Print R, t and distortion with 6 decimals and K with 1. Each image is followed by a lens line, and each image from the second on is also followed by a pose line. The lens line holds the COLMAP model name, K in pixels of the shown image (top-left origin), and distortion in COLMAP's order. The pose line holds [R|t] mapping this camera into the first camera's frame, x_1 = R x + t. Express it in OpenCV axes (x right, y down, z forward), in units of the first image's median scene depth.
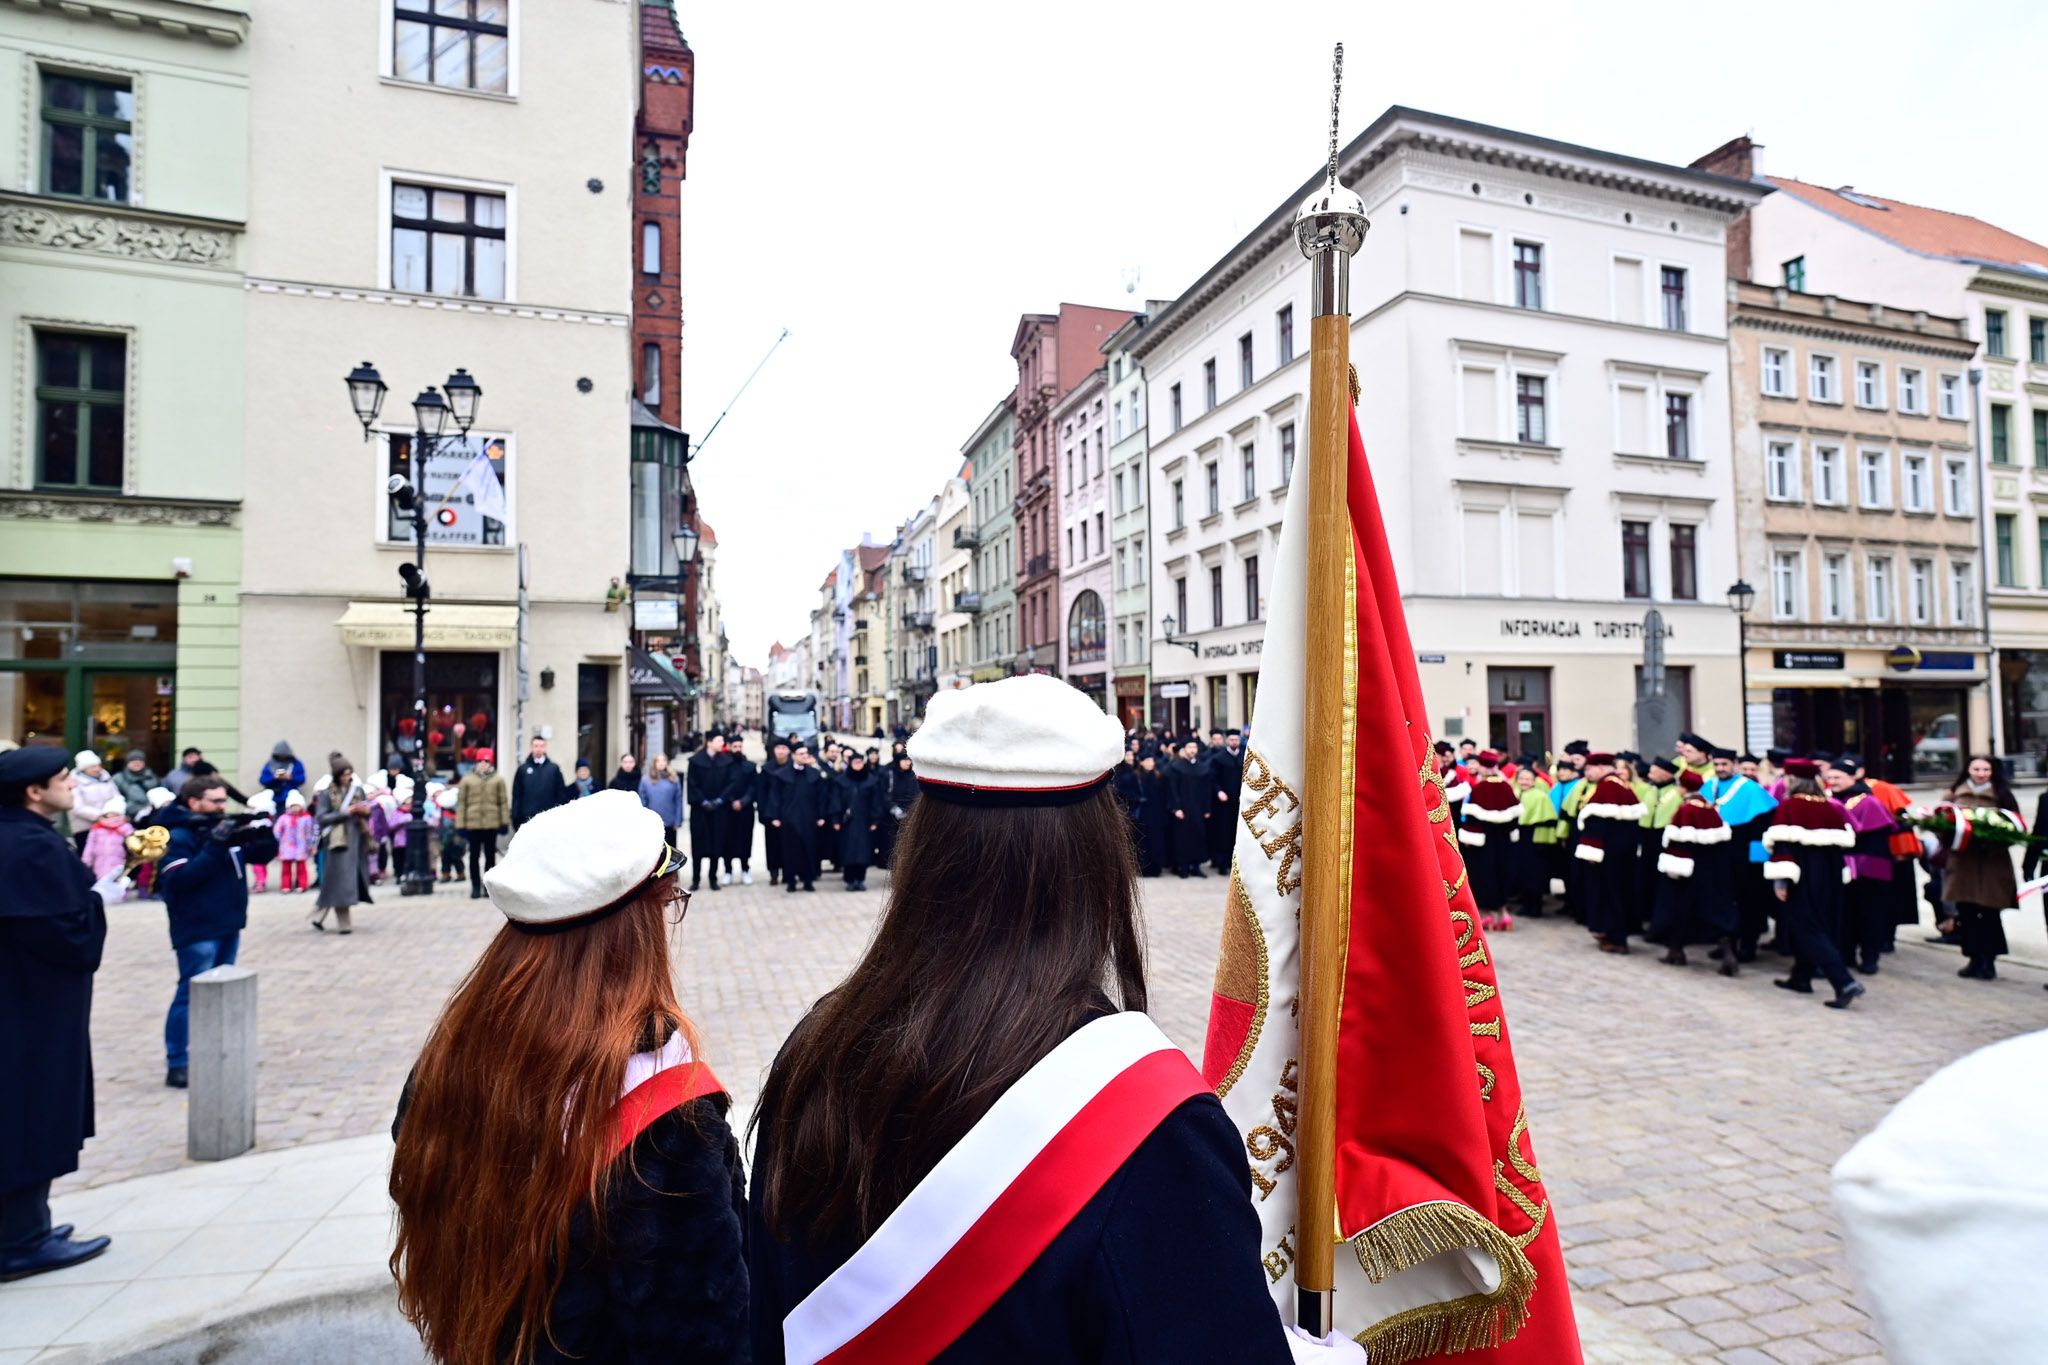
lens RADIAL K [[1153.1, 0, 1021.5], [0, 1153.1, 678.3], [0, 0, 1]] dist [-0.002339, 0.000489]
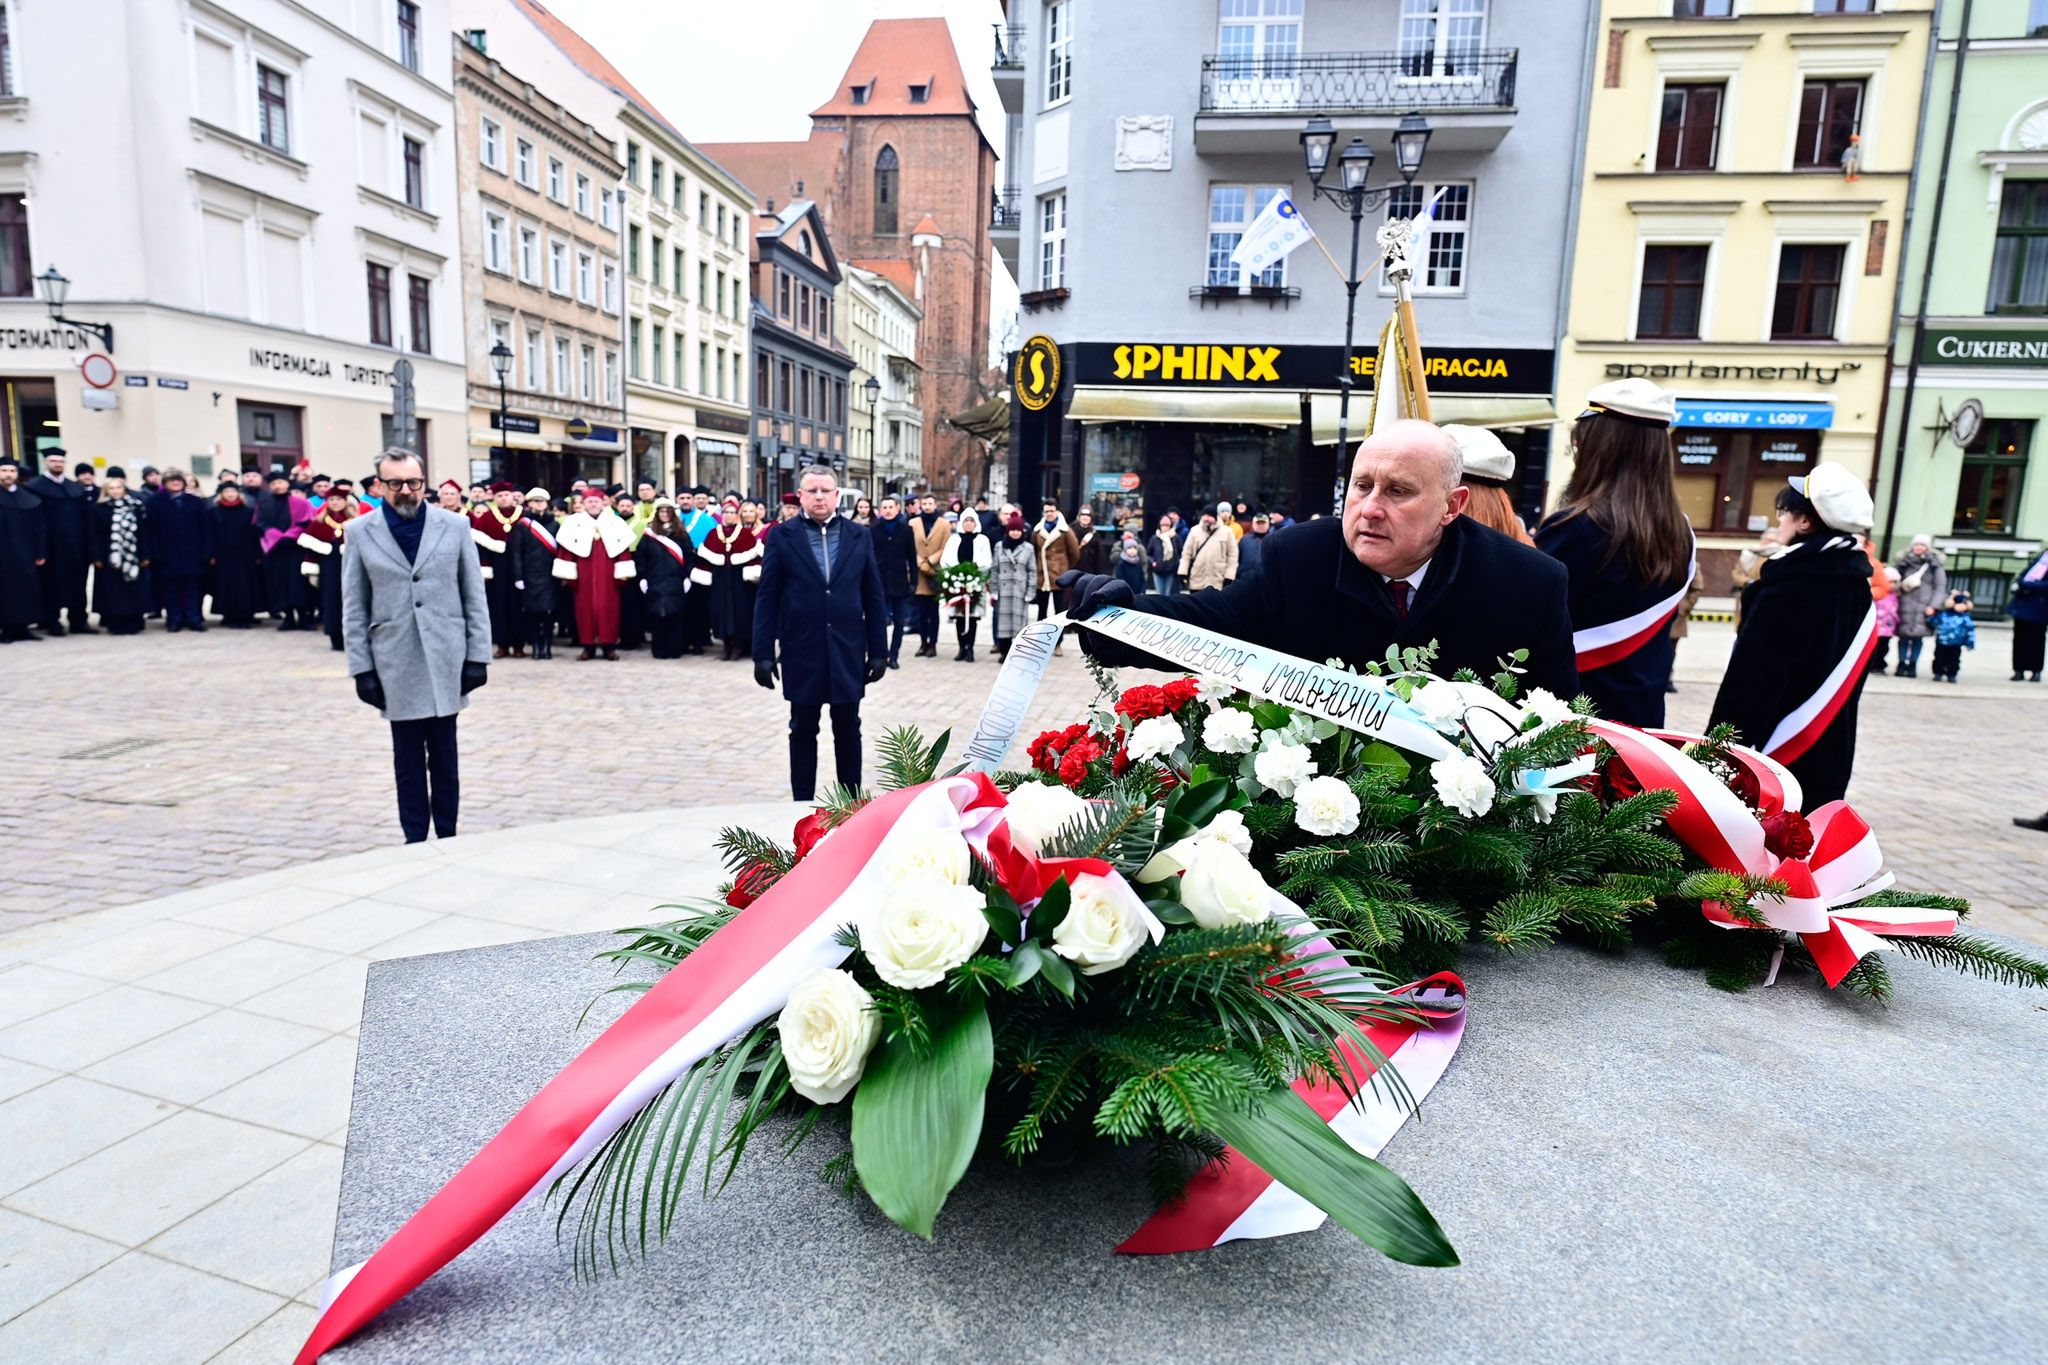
lens RADIAL K [[1153.1, 0, 1023.7], [0, 1153.1, 671.3], [0, 0, 1]] dist [-0.002339, 0.000489]
pose [[0.444646, -0.106151, 0.889394, -0.116028], [-0.072732, 0.985395, 0.153971, 0.012871], [-0.892749, -0.133150, 0.430431, 0.035928]]
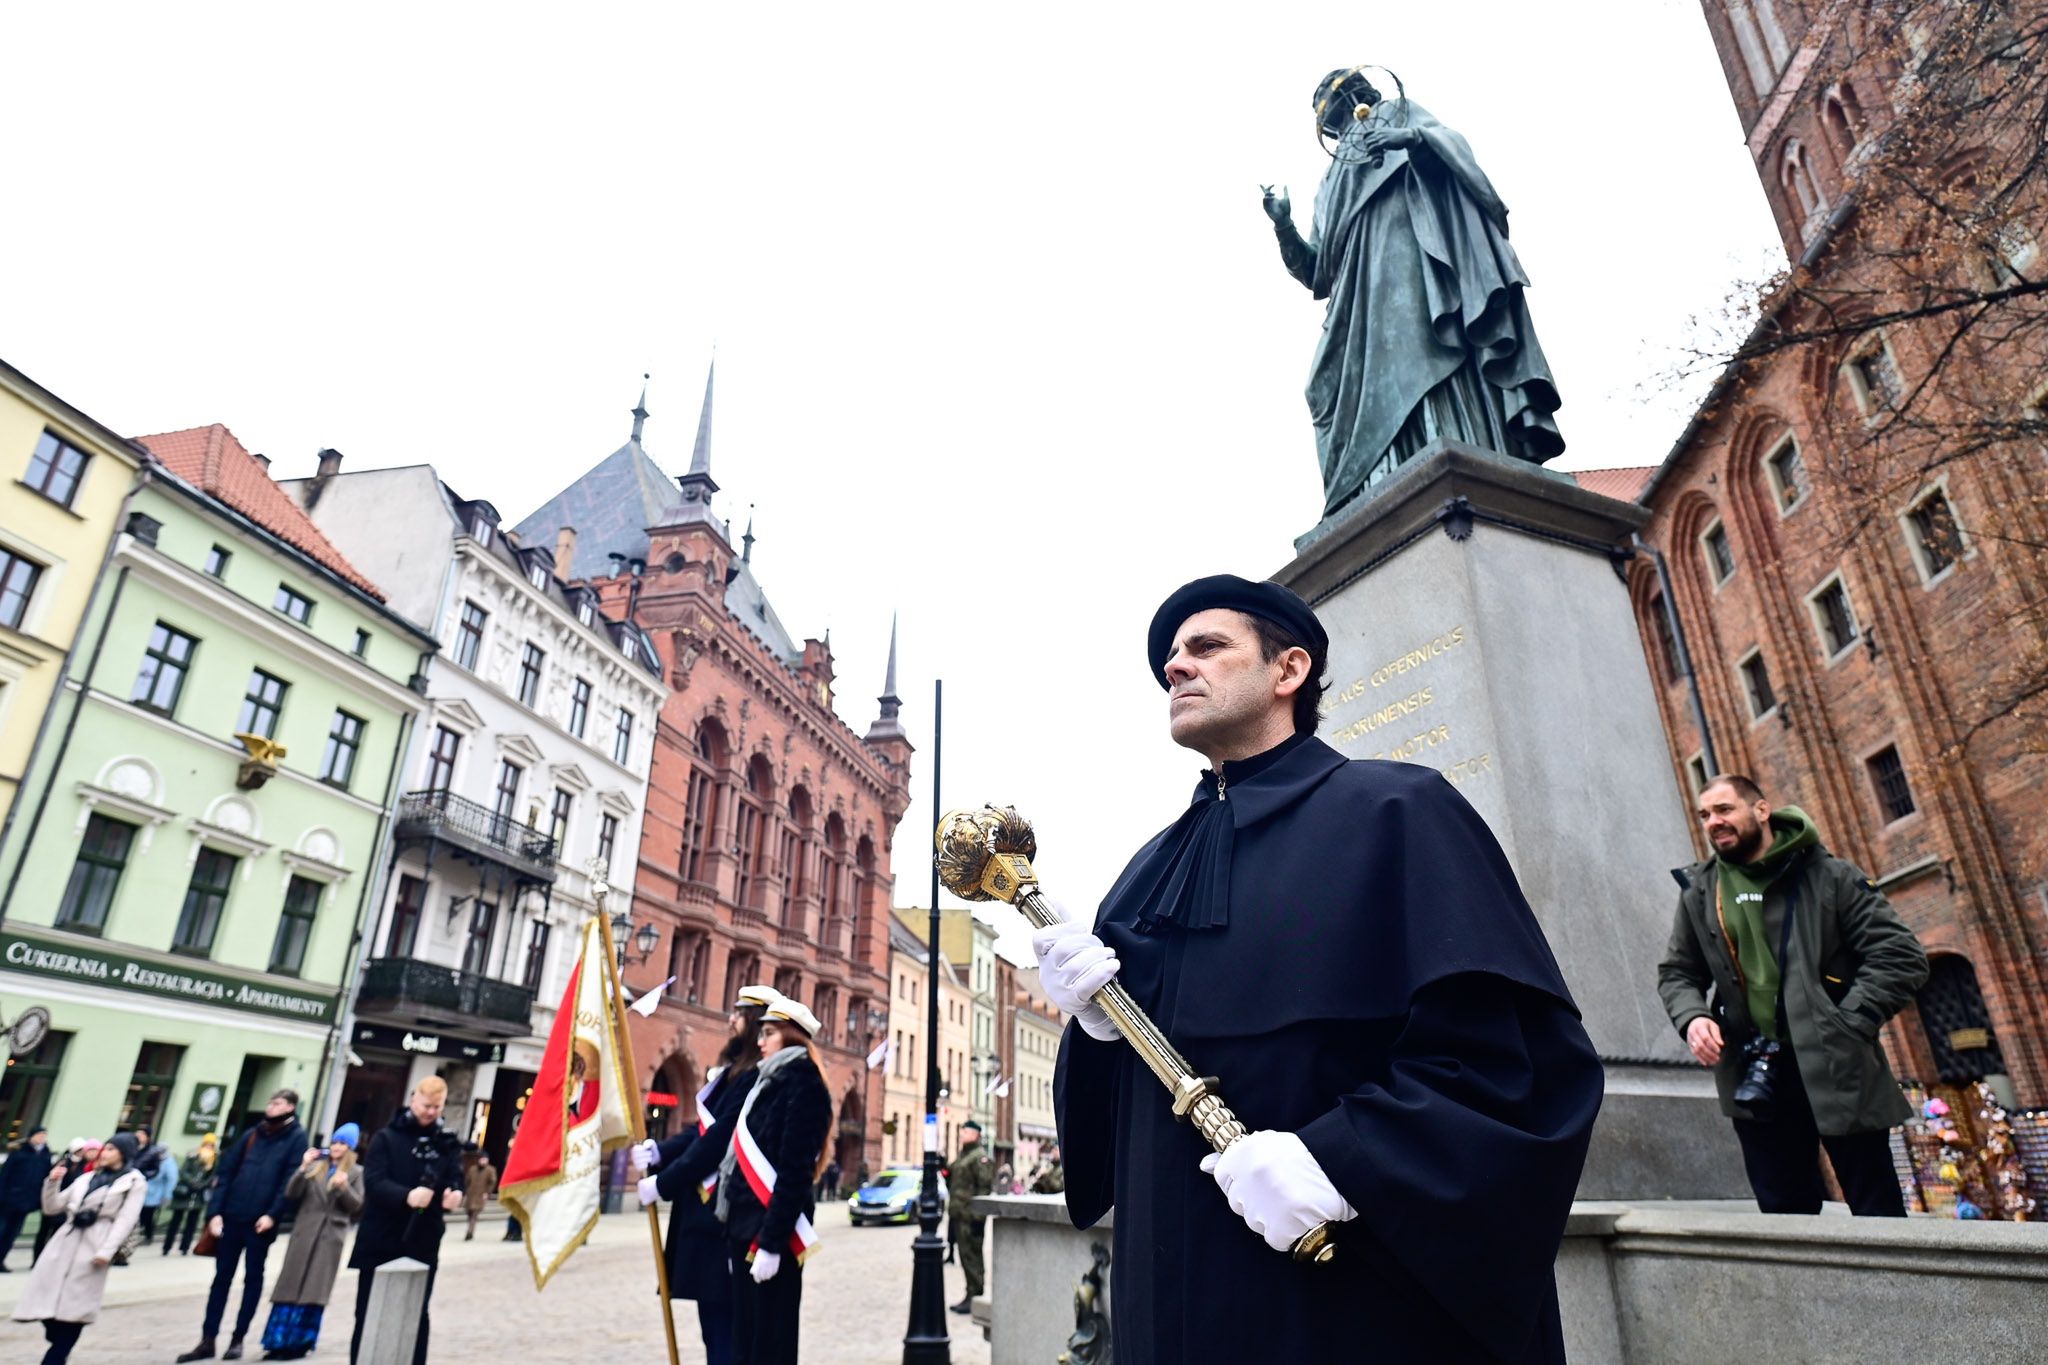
lens RADIAL K [[1153.1, 0, 1016.9], [0, 1153.1, 668.0], [0, 0, 1]] dist [-0.002339, 0.000489]
pose [[-0.874432, 0.202586, 0.440826, -0.125353], [-0.015859, 0.896221, -0.443325, 0.032889], [-0.484889, -0.394649, -0.780471, 0.170980]]
